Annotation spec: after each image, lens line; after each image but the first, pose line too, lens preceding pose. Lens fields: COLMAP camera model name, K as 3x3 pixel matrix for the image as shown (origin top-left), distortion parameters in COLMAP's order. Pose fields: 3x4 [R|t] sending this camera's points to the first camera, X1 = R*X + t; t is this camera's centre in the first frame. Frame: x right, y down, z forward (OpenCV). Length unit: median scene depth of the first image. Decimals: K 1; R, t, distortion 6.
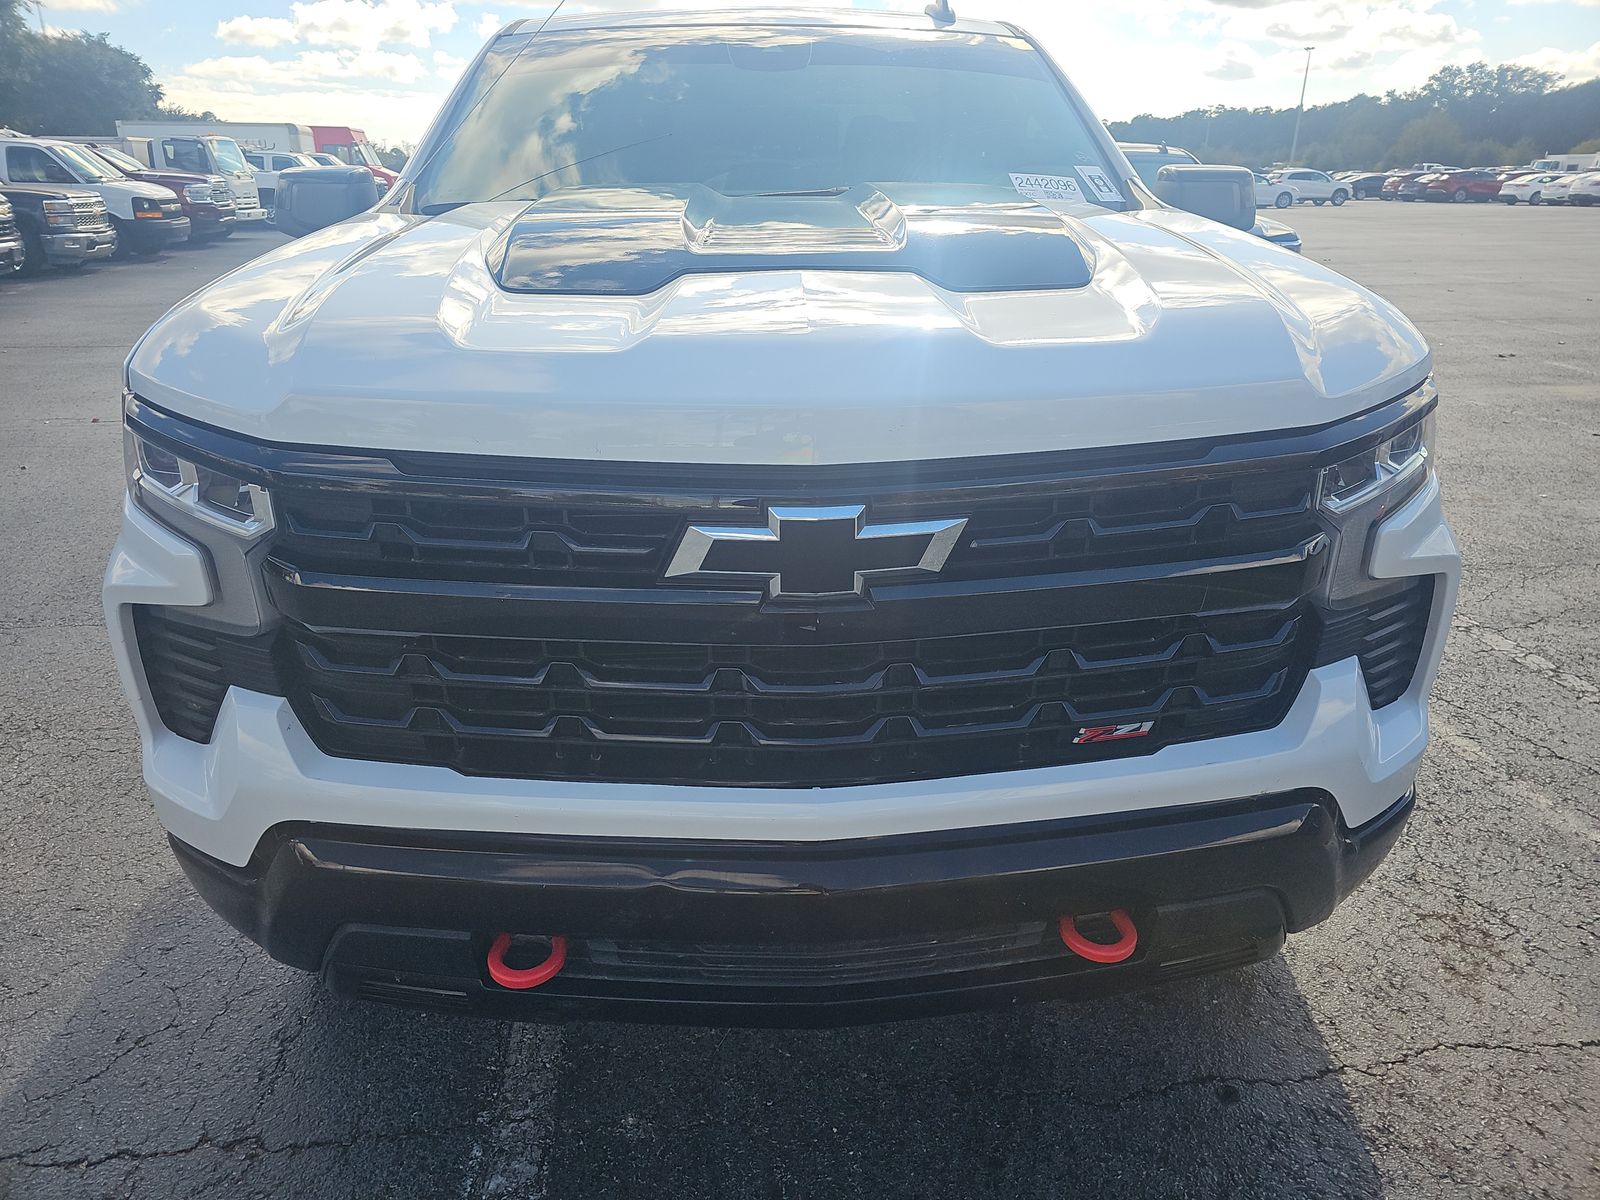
lens RADIAL K [[1097.4, 0, 817.7], [0, 1097.4, 578.3], [0, 0, 1]] dist [0.051127, -0.055985]
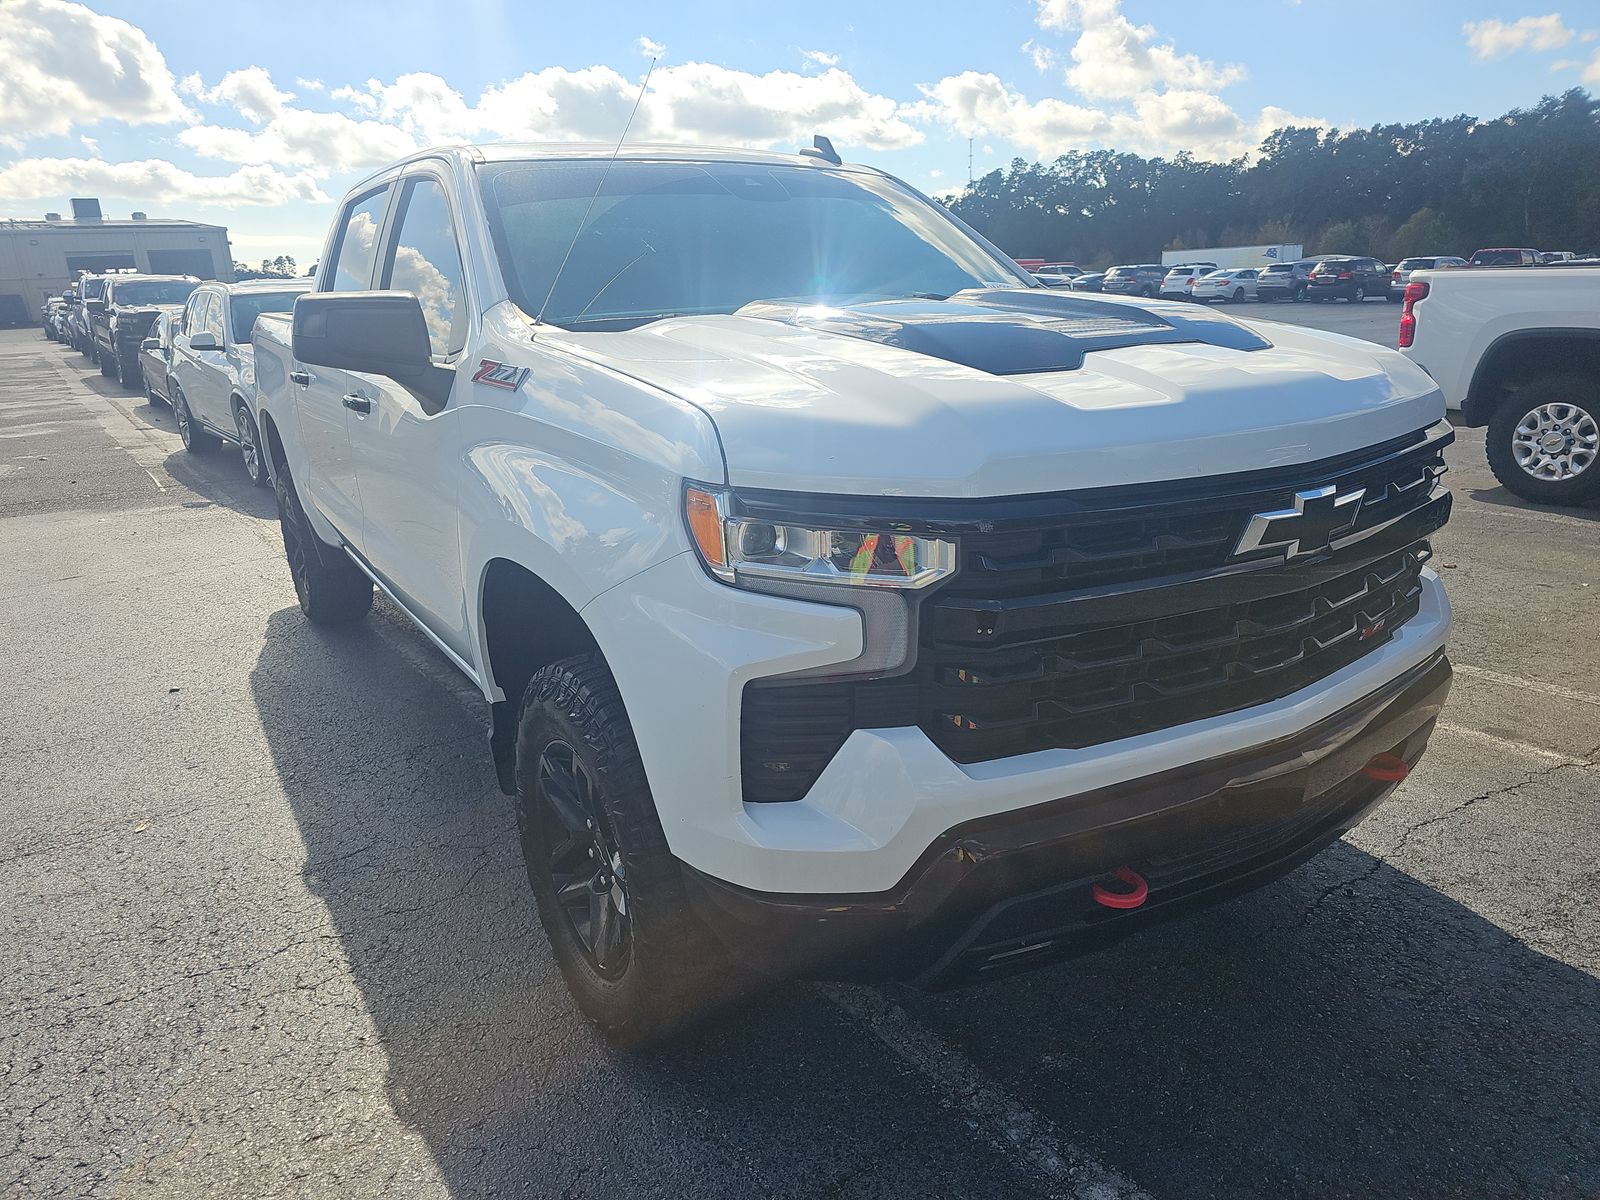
lens RADIAL K [[1097.4, 0, 817.7], [0, 1097.4, 578.3], [0, 0, 1]] dist [0.051127, -0.055985]
pose [[0.865281, -0.162761, 0.474128, -1.105078], [0.206029, 0.977713, -0.040367, -0.021620], [-0.456991, 0.132613, 0.879530, 0.000549]]
